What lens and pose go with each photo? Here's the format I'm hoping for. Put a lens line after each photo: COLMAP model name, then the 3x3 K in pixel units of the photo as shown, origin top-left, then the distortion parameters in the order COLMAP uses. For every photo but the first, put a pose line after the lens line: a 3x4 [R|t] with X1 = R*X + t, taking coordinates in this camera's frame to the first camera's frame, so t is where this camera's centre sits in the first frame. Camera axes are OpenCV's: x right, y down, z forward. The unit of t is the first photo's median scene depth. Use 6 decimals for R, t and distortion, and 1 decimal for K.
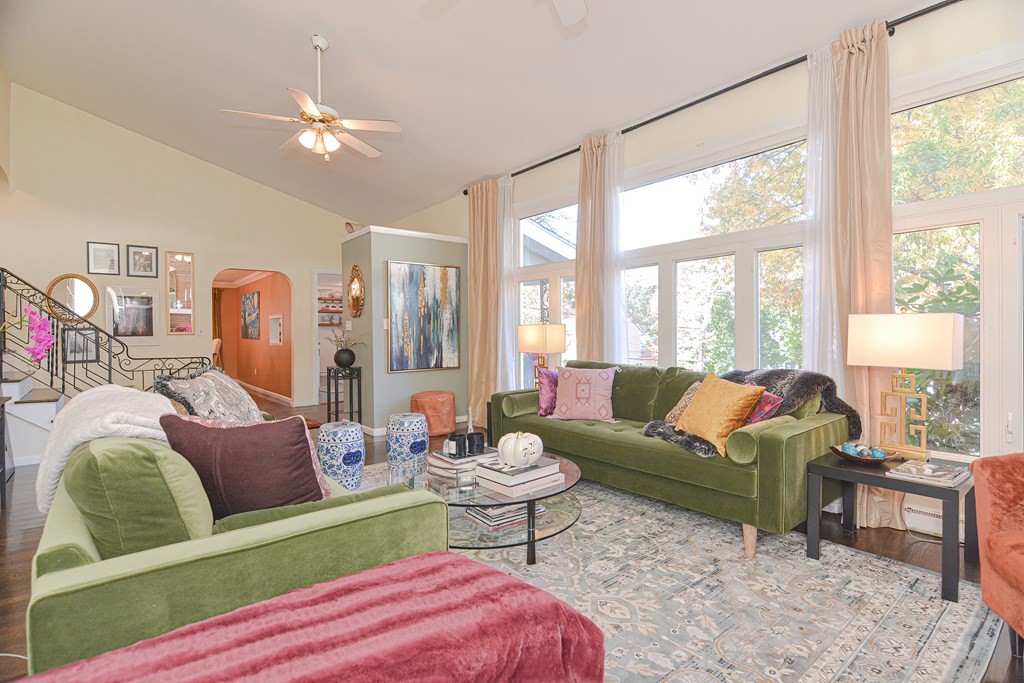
lens RADIAL K [[495.9, 0, 514.2], [0, 495.9, 333.7], [0, 0, 1]] dist [-0.004914, -0.006472]
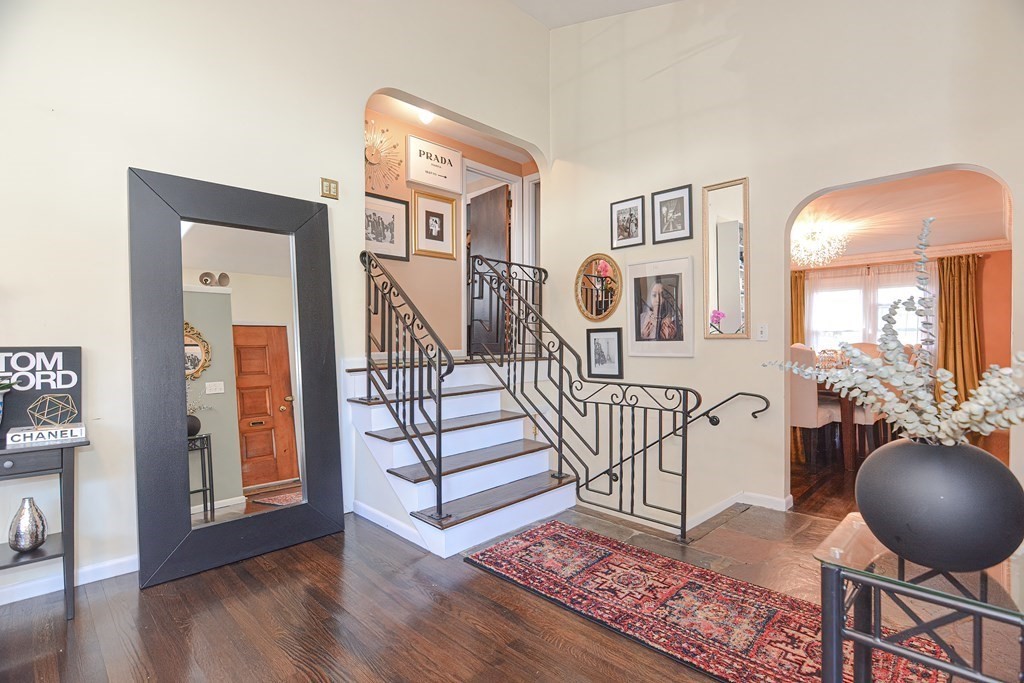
lens RADIAL K [[495.9, 0, 512.1], [0, 495.9, 341.8], [0, 0, 1]] dist [-0.004914, -0.006472]
pose [[0.096457, 0.014463, -0.995232, -0.183134], [0.000175, 0.999894, 0.014548, -0.002832], [0.995337, -0.001577, 0.096444, 0.785290]]
